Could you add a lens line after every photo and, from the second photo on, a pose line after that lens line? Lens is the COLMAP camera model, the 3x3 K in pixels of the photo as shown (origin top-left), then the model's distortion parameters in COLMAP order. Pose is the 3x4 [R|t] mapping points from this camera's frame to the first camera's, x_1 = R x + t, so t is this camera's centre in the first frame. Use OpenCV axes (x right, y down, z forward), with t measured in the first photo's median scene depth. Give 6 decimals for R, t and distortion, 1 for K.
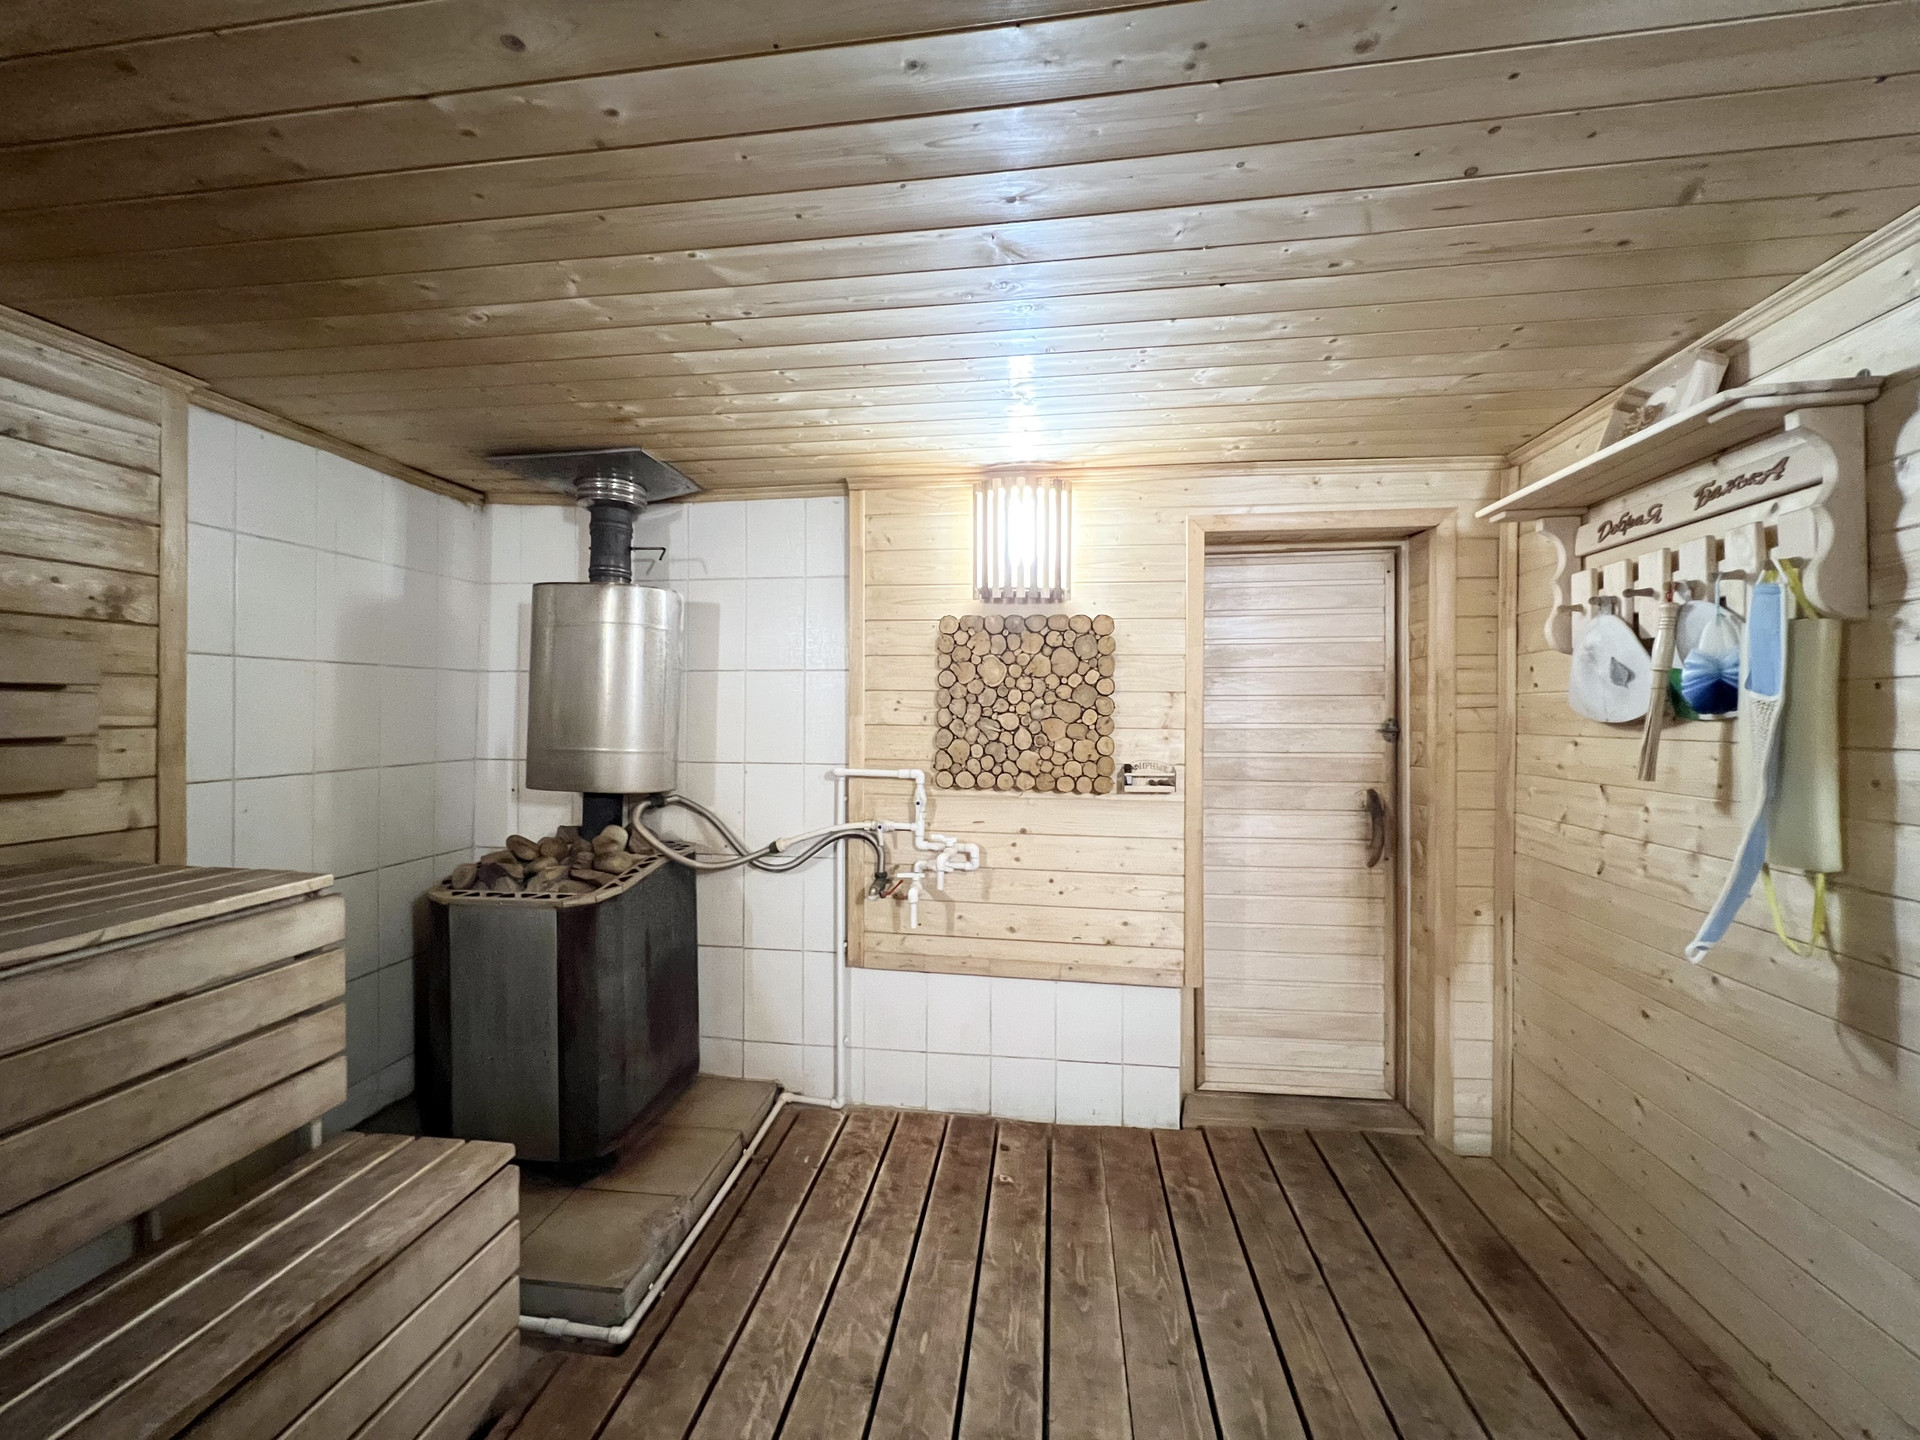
lens RADIAL K [[764.5, 0, 952.6], [0, 764.5, 714.2], [0, 0, 1]] dist [-0.004352, 0.000971]
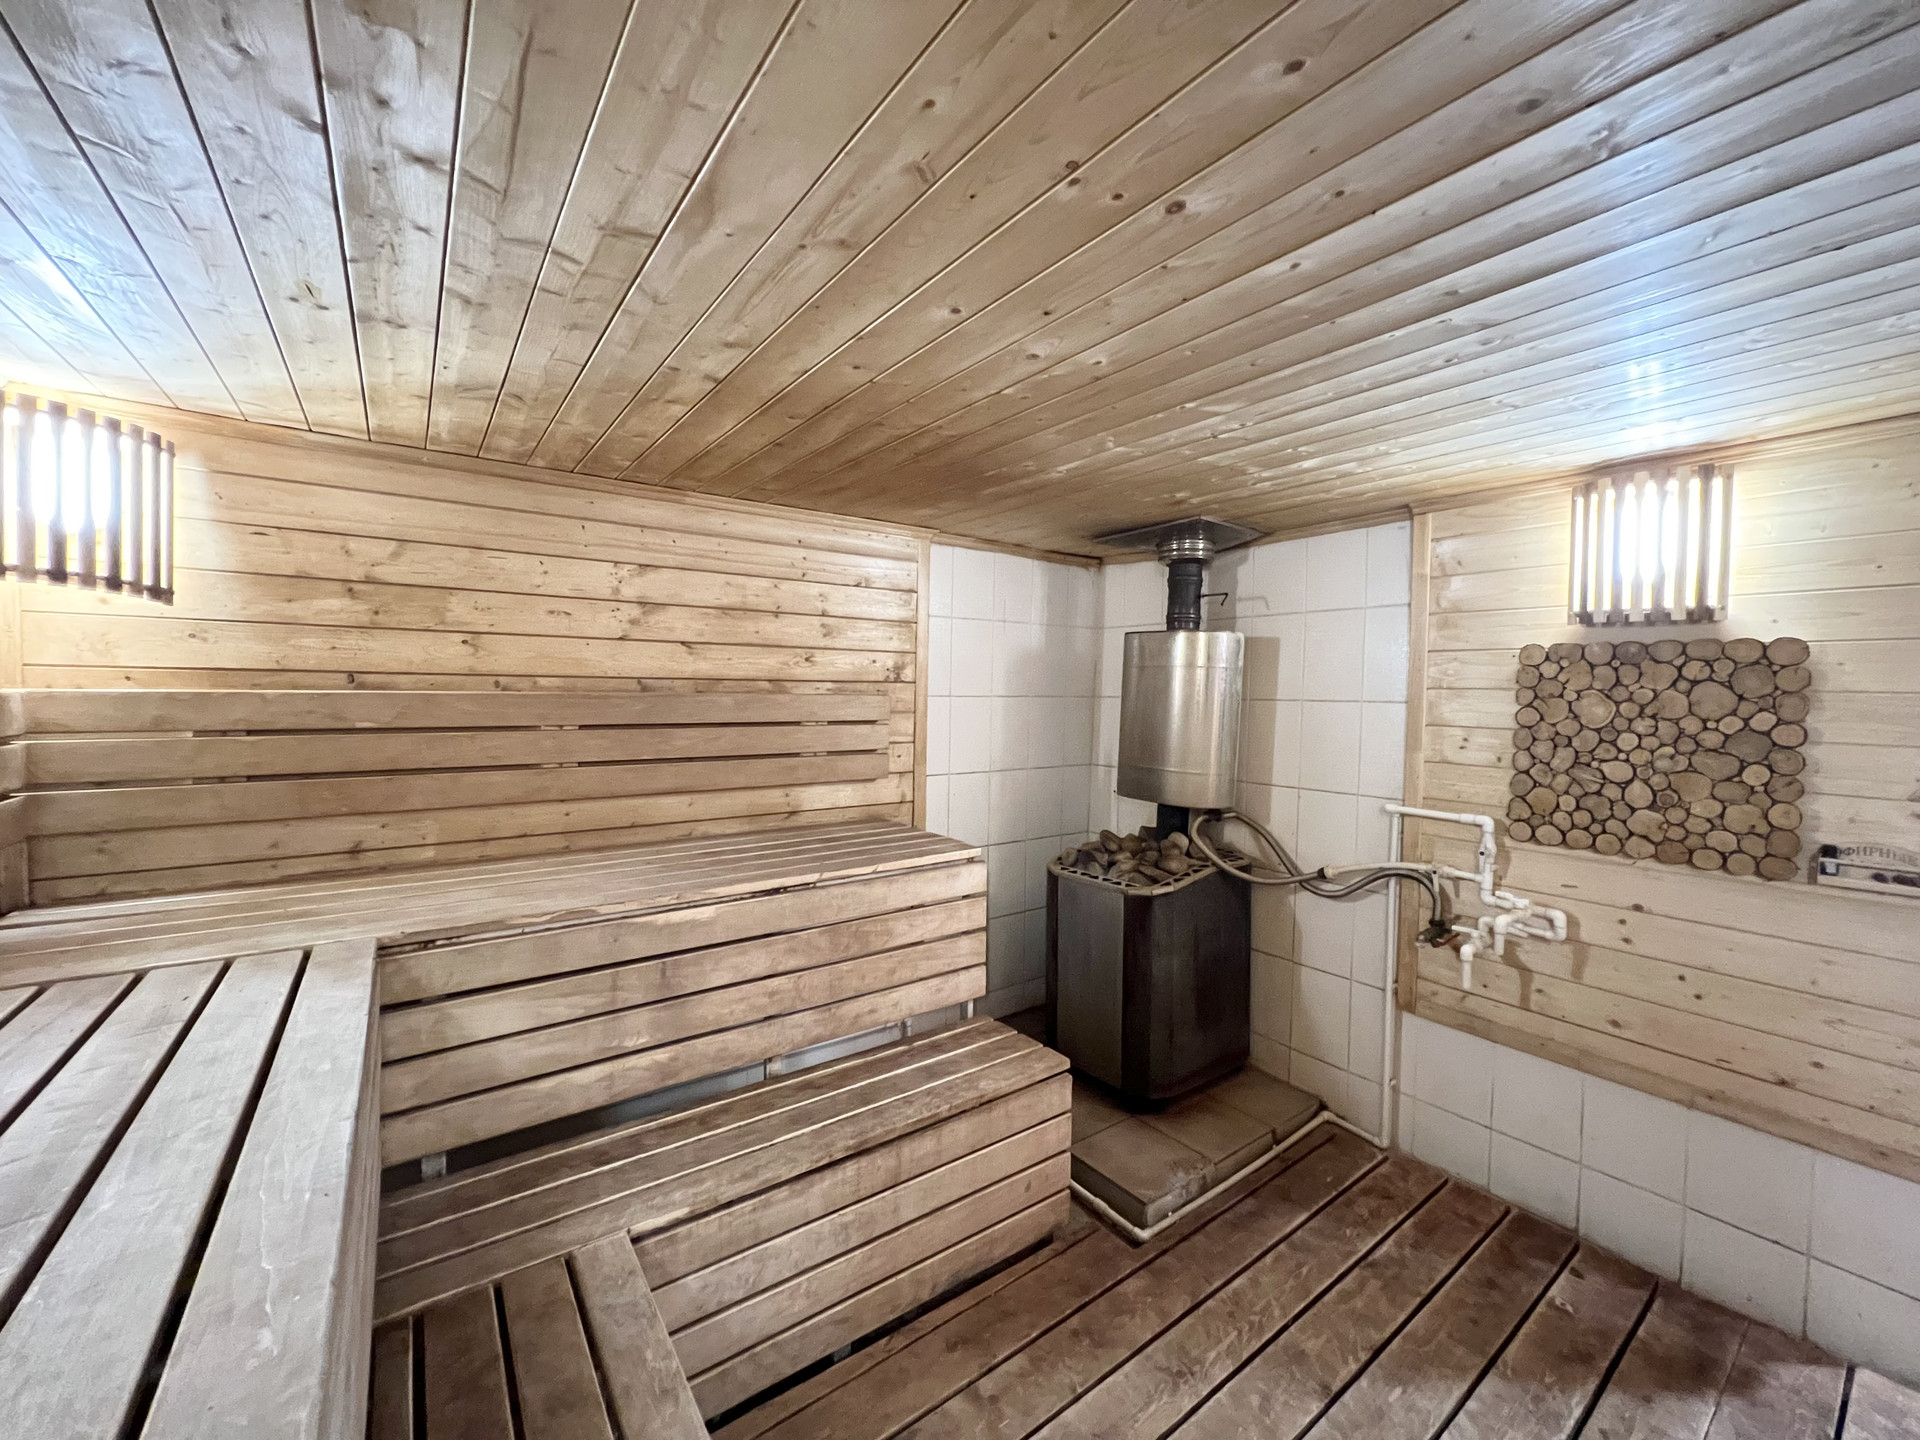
lens RADIAL K [[764.5, 0, 965.5], [0, 764.5, 712.7], [0, 0, 1]] dist [-0.004352, 0.000971]
pose [[0.702503, 0.027367, -0.711154, 0.171784], [-0.014341, 0.999602, 0.024301, -0.067104], [0.711536, -0.006873, 0.702616, -0.077202]]
